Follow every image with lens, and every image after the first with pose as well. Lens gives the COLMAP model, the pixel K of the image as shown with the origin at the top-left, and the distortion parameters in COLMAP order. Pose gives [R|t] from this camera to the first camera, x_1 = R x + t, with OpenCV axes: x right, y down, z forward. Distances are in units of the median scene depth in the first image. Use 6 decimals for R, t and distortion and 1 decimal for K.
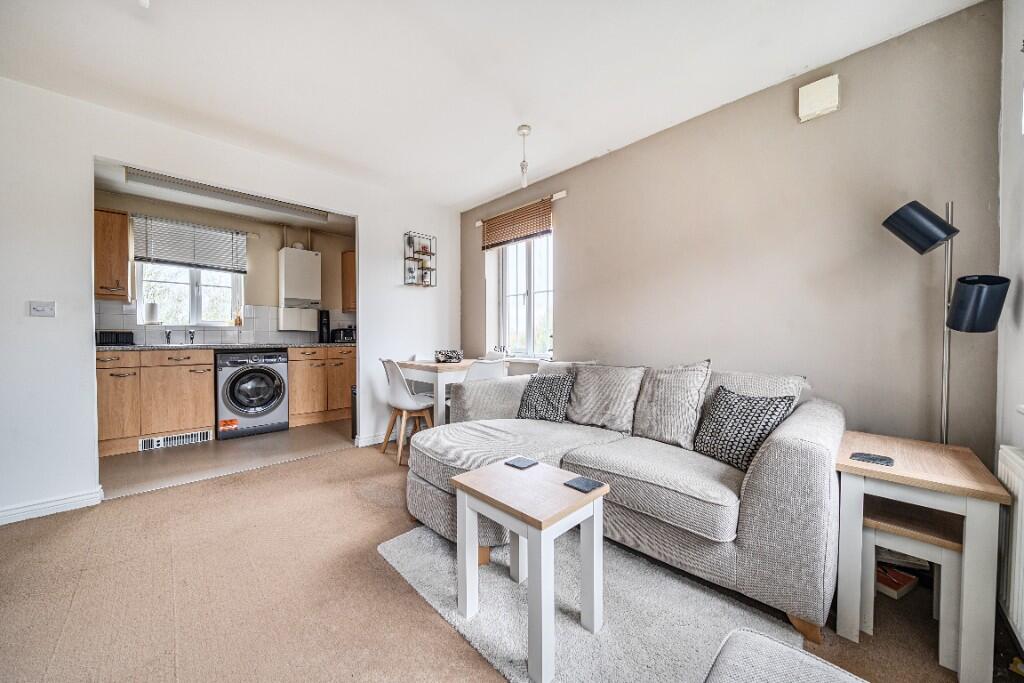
lens RADIAL K [[348.6, 0, 507.5], [0, 348.6, 341.8], [0, 0, 1]] dist [-0.005273, 0.000366]
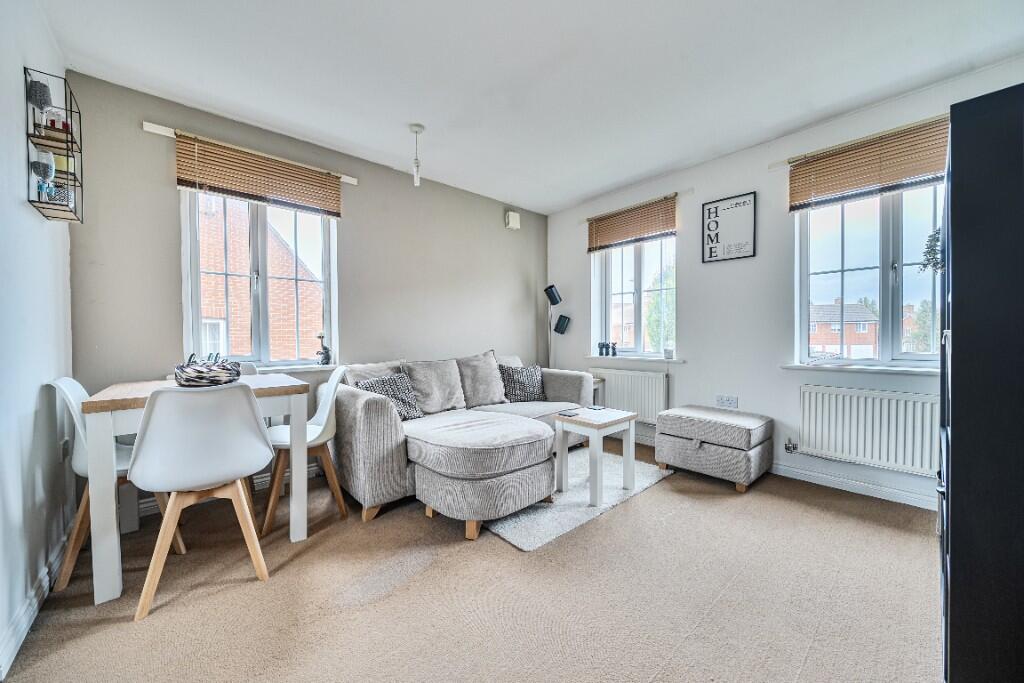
lens RADIAL K [[371.3, 0, 507.2], [0, 371.3, 340.6], [0, 0, 1]] dist [-0.000550, -0.000796]
pose [[0.067064, -0.010920, 0.997689, -0.862227], [0.022588, 0.999700, 0.009423, -0.006803], [-0.997493, 0.021904, 0.067291, 0.591855]]
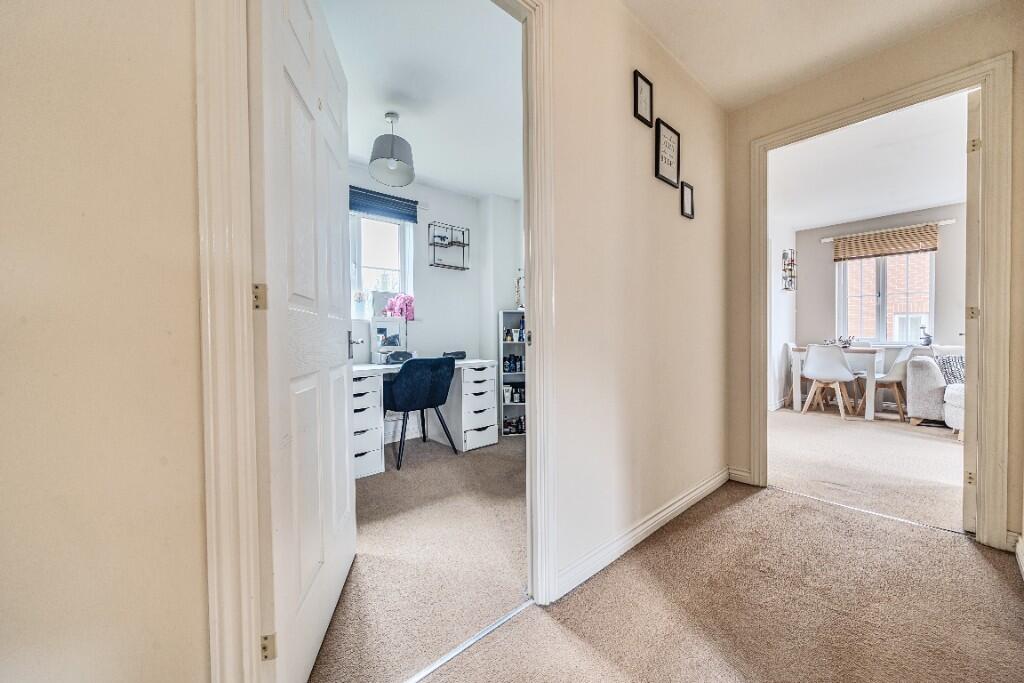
lens RADIAL K [[371.3, 0, 513.9], [0, 371.3, 338.9], [0, 0, 1]] dist [-0.000550, -0.000796]
pose [[0.998176, -0.011088, -0.059349, -1.580071], [0.010599, 0.999907, -0.008543, 0.024096], [0.059438, 0.007898, 0.998201, -0.575283]]
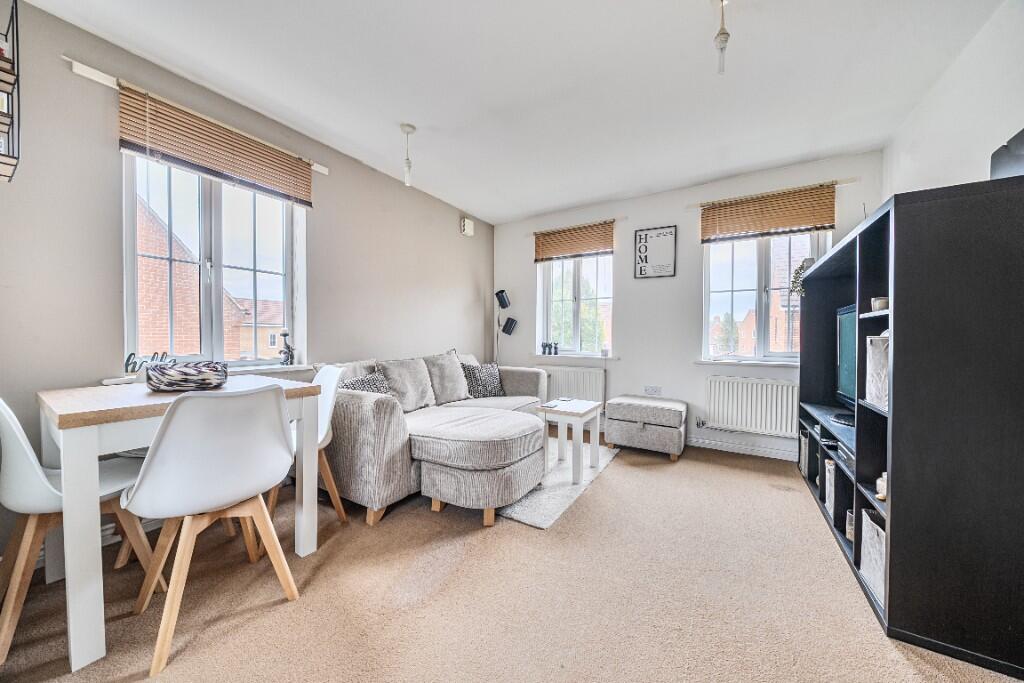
lens RADIAL K [[348.6, 0, 506.9], [0, 348.6, 340.7], [0, 0, 1]] dist [-0.005273, 0.000366]
pose [[-0.221972, -0.012250, 0.974976, -0.860573], [0.009814, 0.999842, 0.014797, -0.010880], [-0.975004, 0.012853, -0.221817, 0.824194]]
